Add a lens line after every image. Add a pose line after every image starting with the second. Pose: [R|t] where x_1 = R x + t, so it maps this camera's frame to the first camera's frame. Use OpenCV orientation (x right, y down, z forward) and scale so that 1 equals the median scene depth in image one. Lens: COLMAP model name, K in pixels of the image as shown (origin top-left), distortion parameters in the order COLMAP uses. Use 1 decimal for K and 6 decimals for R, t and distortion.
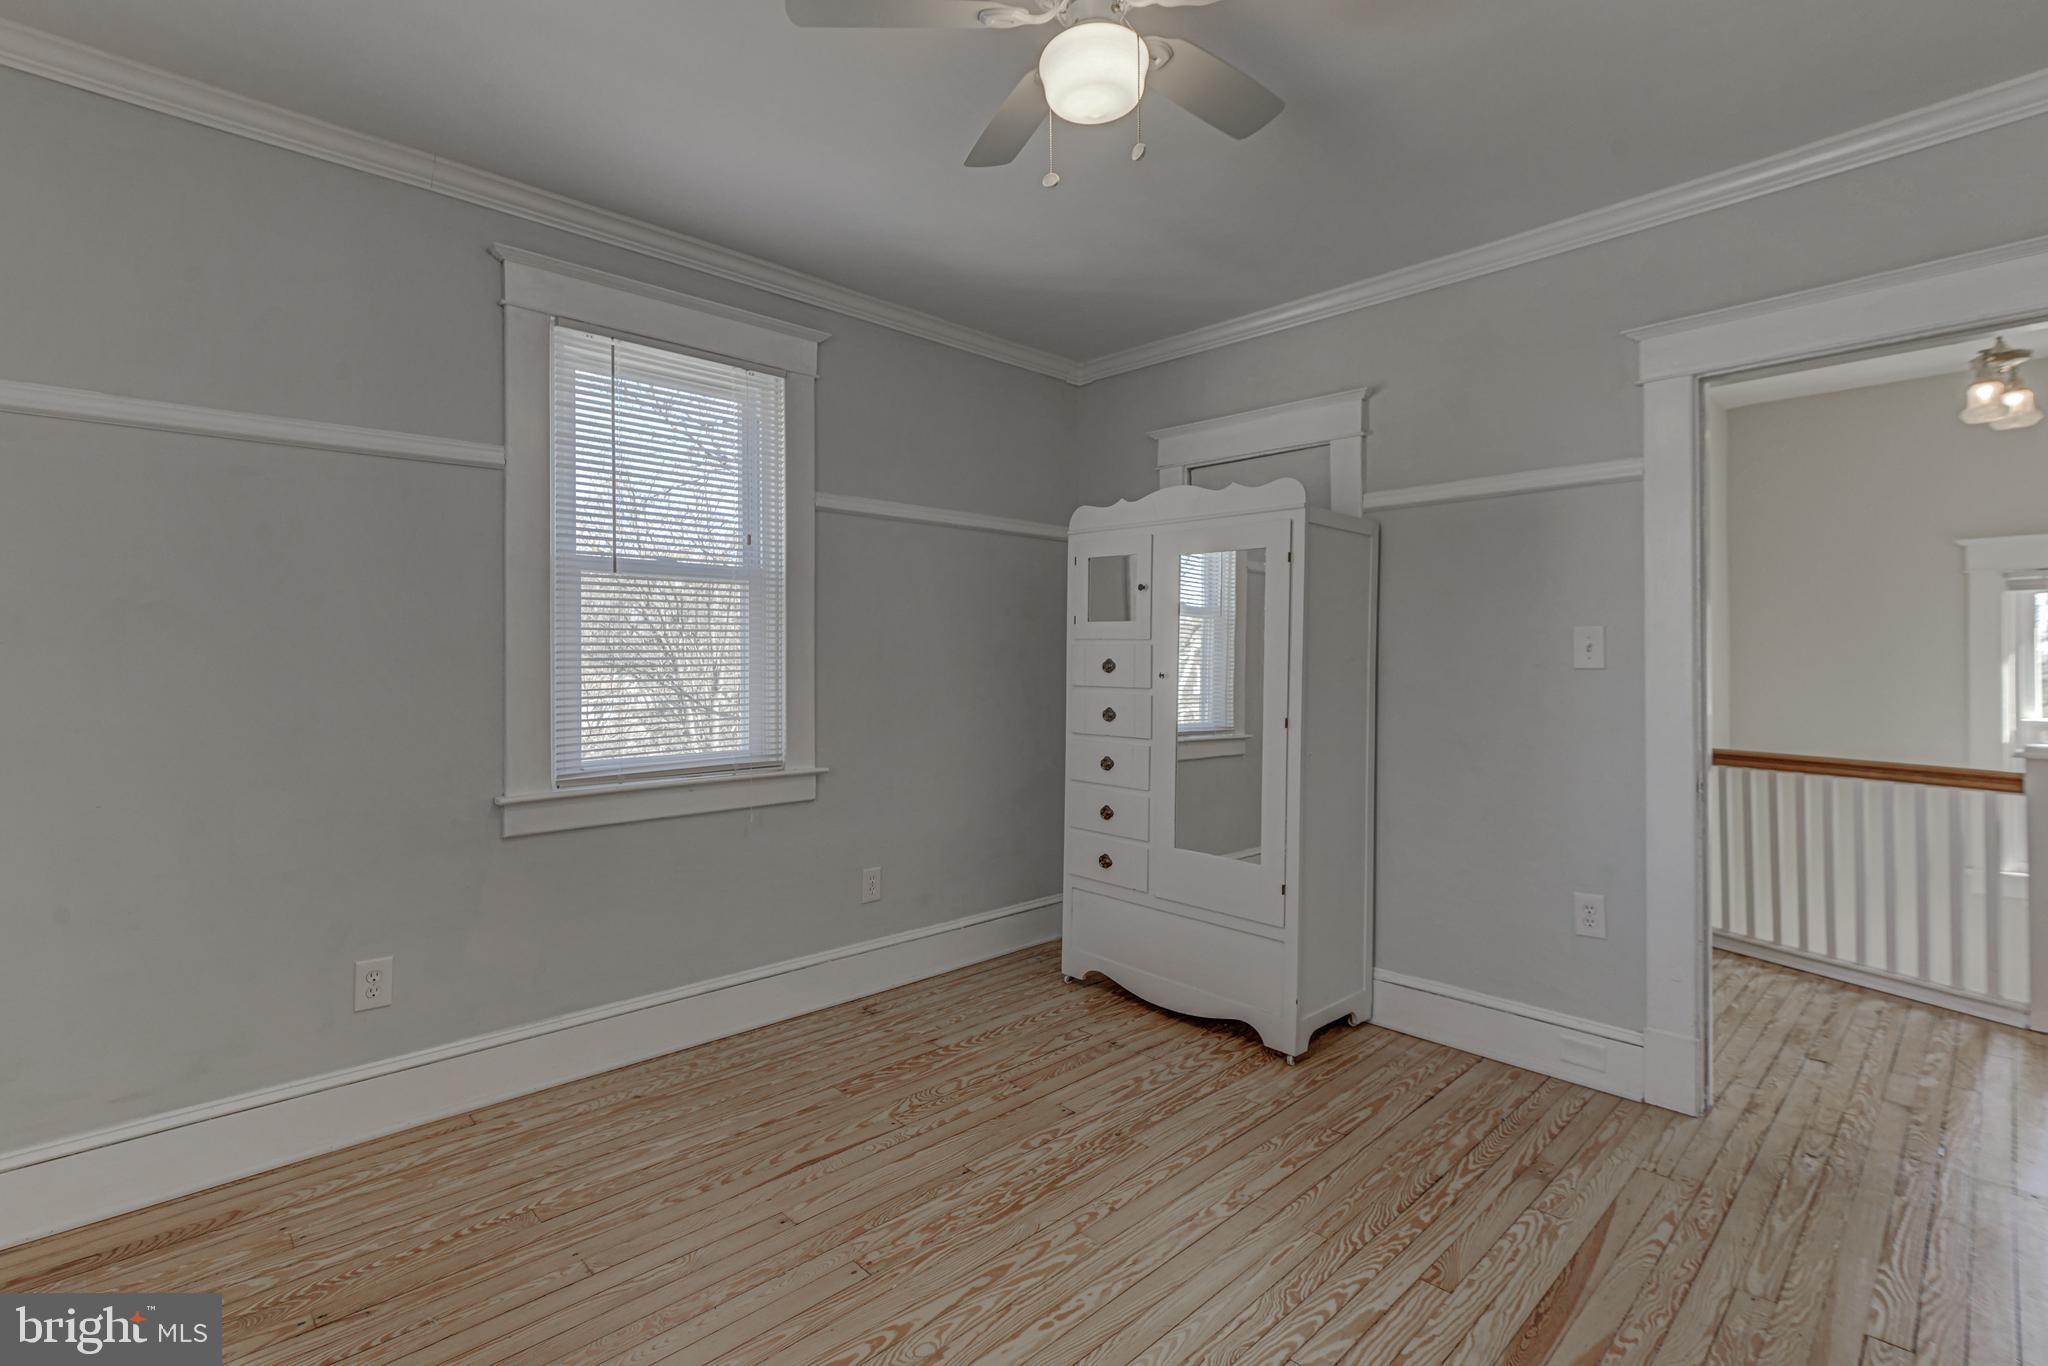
lens RADIAL K [[932.5, 0, 1025.1], [0, 932.5, 666.3], [0, 0, 1]] dist [-0.001258, 0.000362]
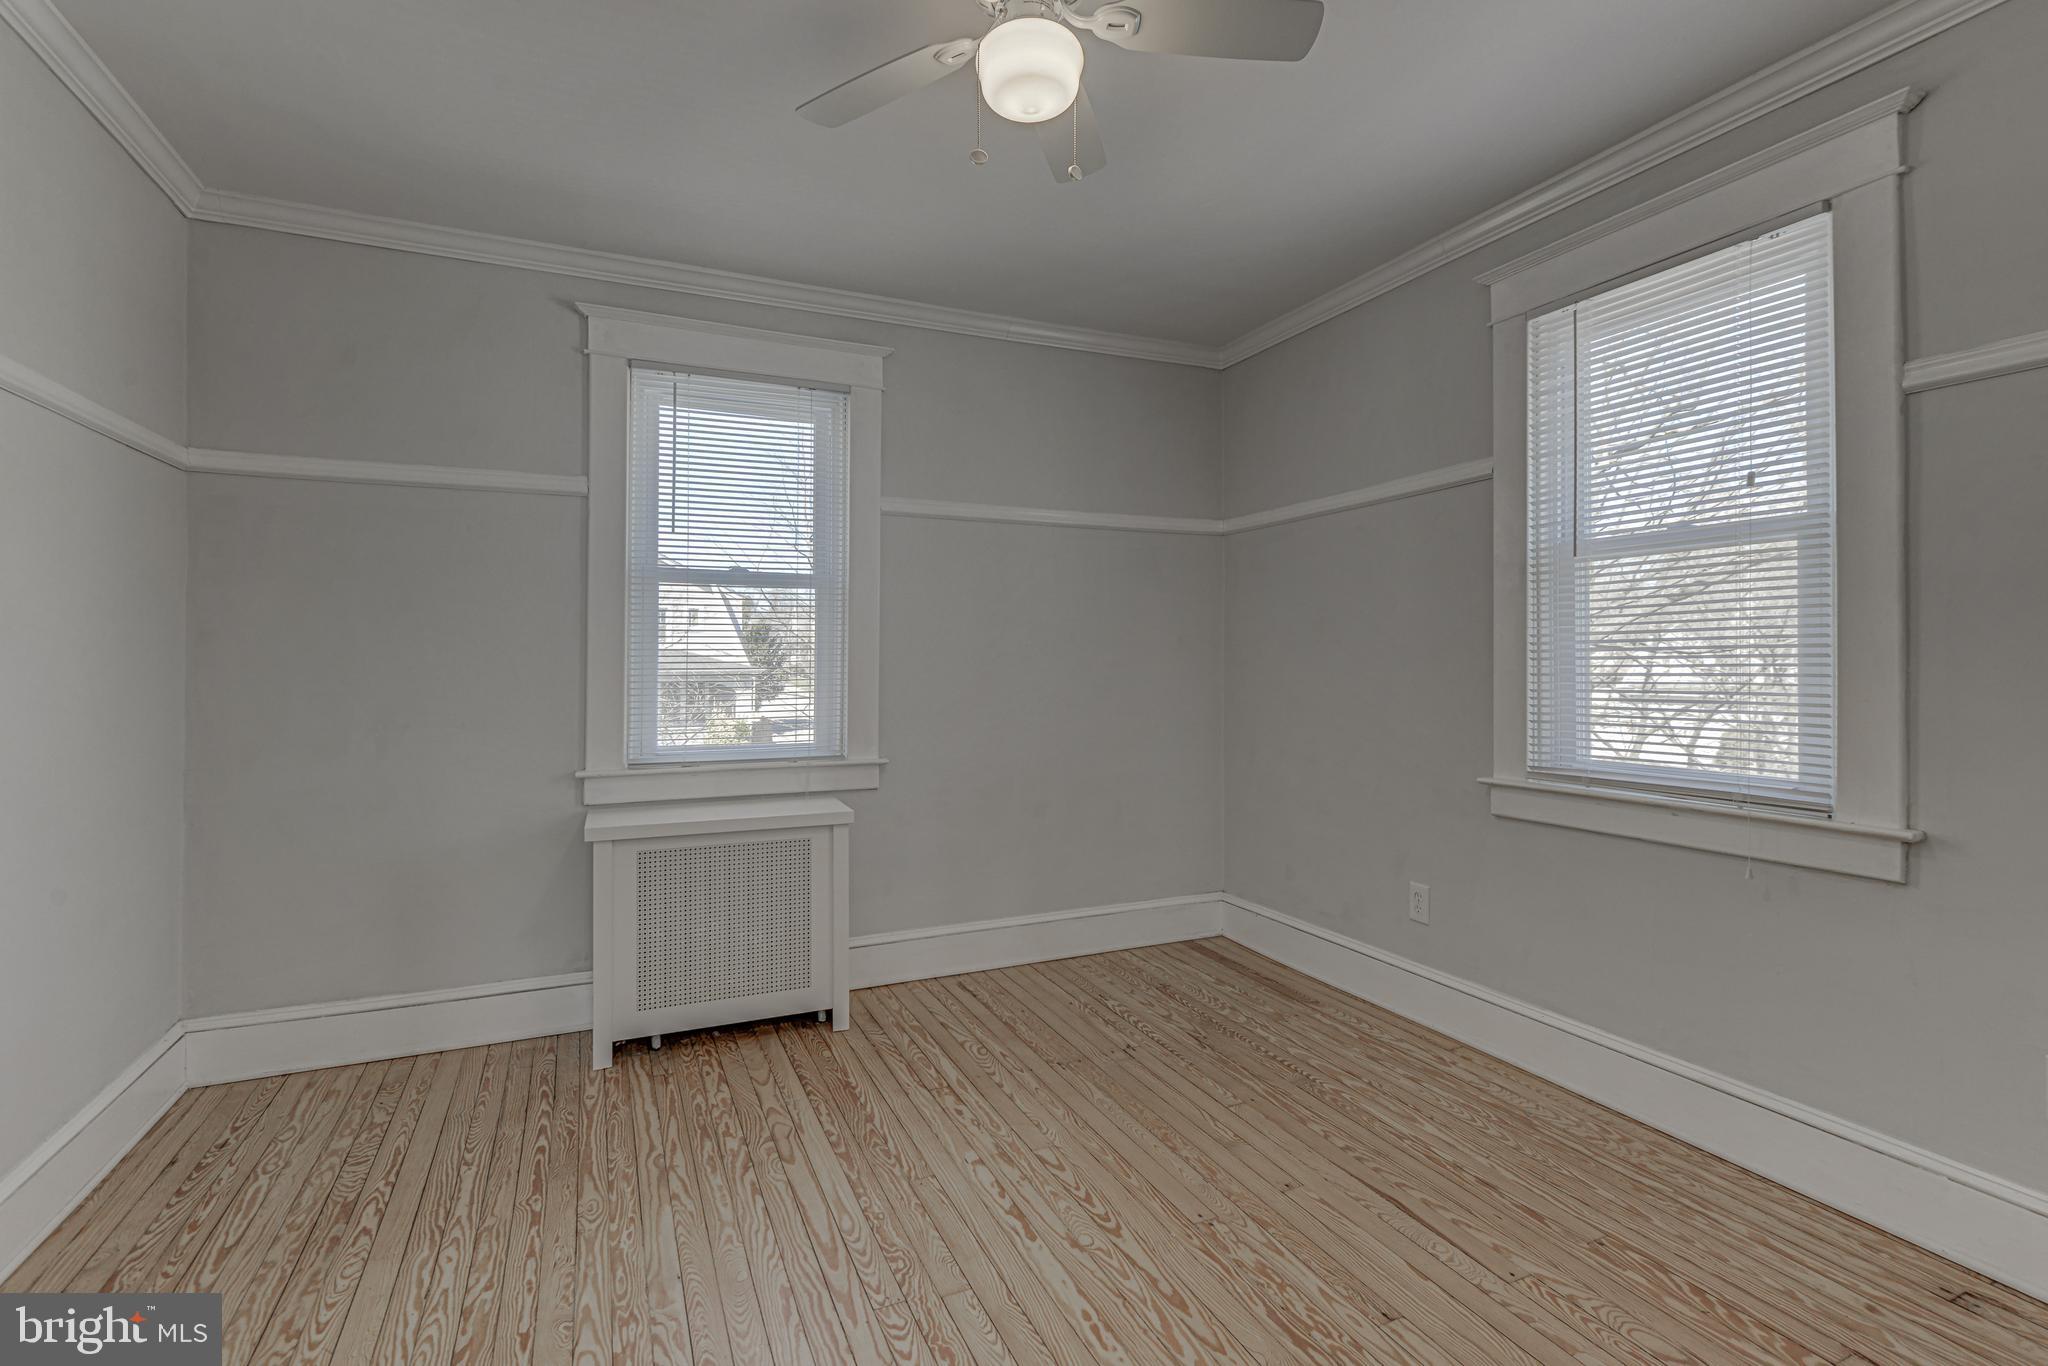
lens RADIAL K [[932.5, 0, 1018.6], [0, 932.5, 671.7], [0, 0, 1]] dist [-0.001258, 0.000362]
pose [[-0.326384, 0.013563, -0.945140, 0.679611], [-0.002881, 0.999878, 0.015343, 0.000899], [0.945233, 0.007731, -0.326305, 0.865844]]
